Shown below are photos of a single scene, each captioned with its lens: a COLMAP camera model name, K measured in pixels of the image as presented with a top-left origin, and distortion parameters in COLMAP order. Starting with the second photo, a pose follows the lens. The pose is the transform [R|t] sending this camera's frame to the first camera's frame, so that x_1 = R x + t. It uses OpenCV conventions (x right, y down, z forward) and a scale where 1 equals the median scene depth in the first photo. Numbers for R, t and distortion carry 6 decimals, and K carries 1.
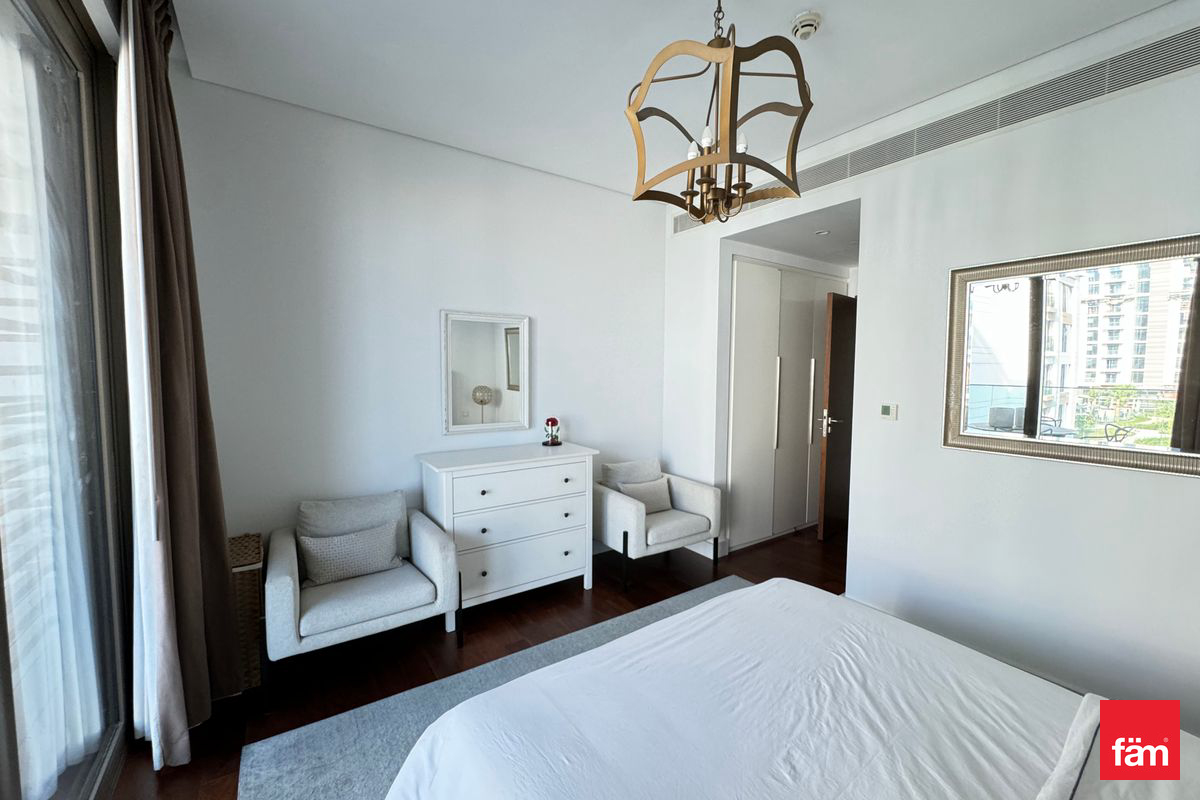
lens RADIAL K [[479.2, 0, 601.3], [0, 479.2, 399.0], [0, 0, 1]] dist [-0.003365, 0.000729]
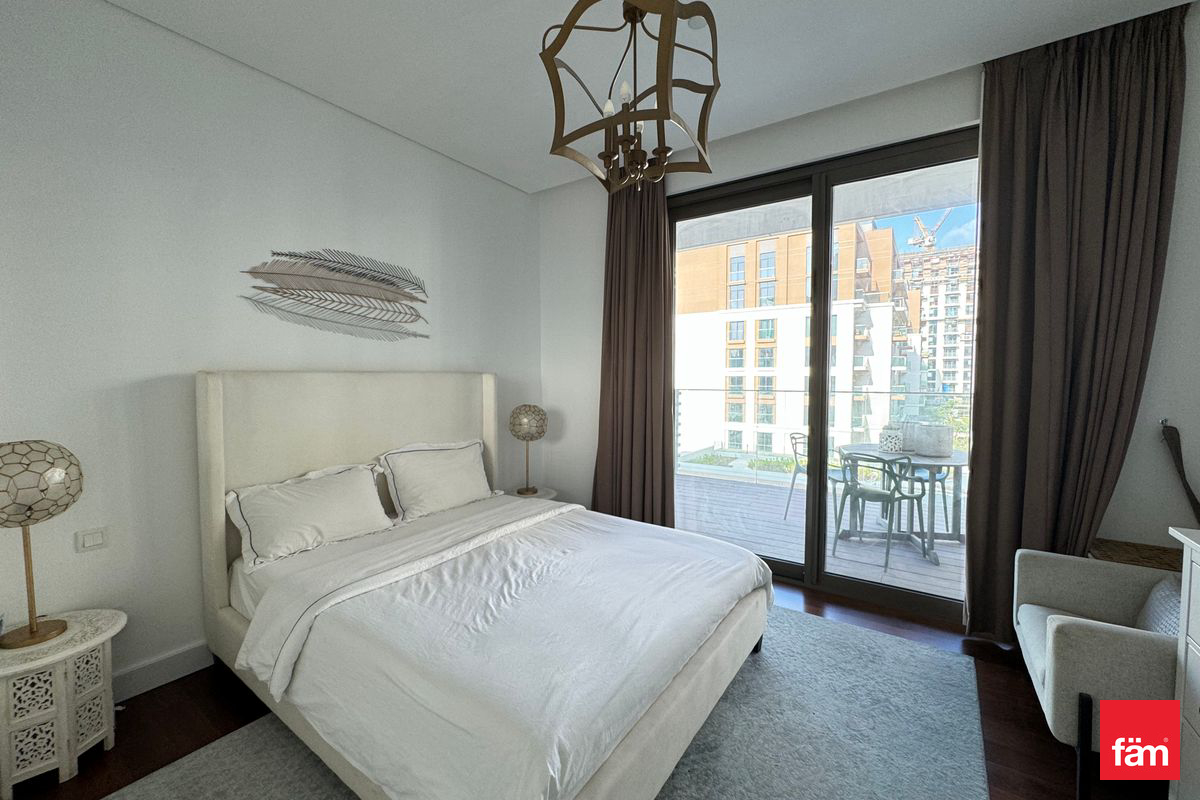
lens RADIAL K [[479.2, 0, 601.3], [0, 479.2, 399.0], [0, 0, 1]] dist [-0.003365, 0.000729]
pose [[-0.934915, 0.012219, -0.354660, 0.836714], [-0.027456, 0.993921, 0.106619, -0.065724], [0.353807, 0.109417, -0.928896, 2.488223]]
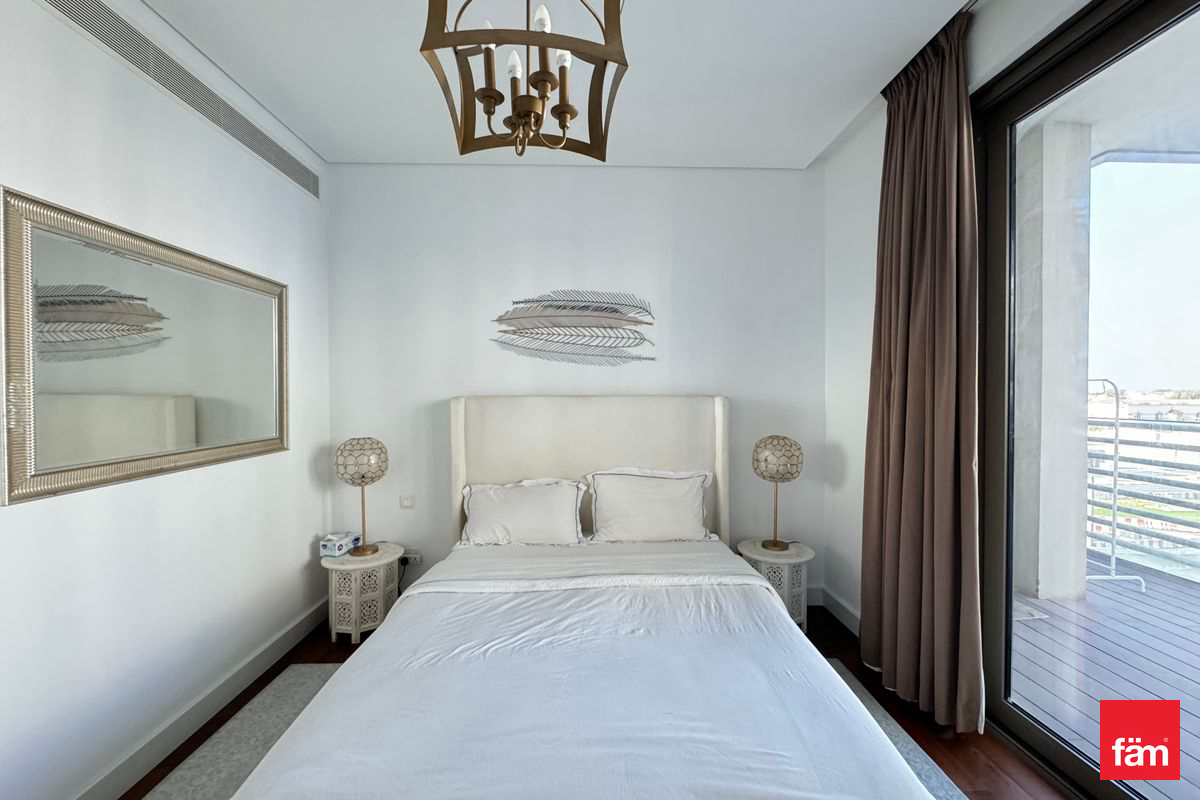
lens RADIAL K [[479.2, 0, 601.3], [0, 479.2, 399.0], [0, 0, 1]] dist [-0.003365, 0.000729]
pose [[-0.836581, -0.011729, 0.547717, -0.307004], [0.031865, 0.997037, 0.070020, -0.074335], [-0.546916, 0.076030, -0.833728, 2.010240]]
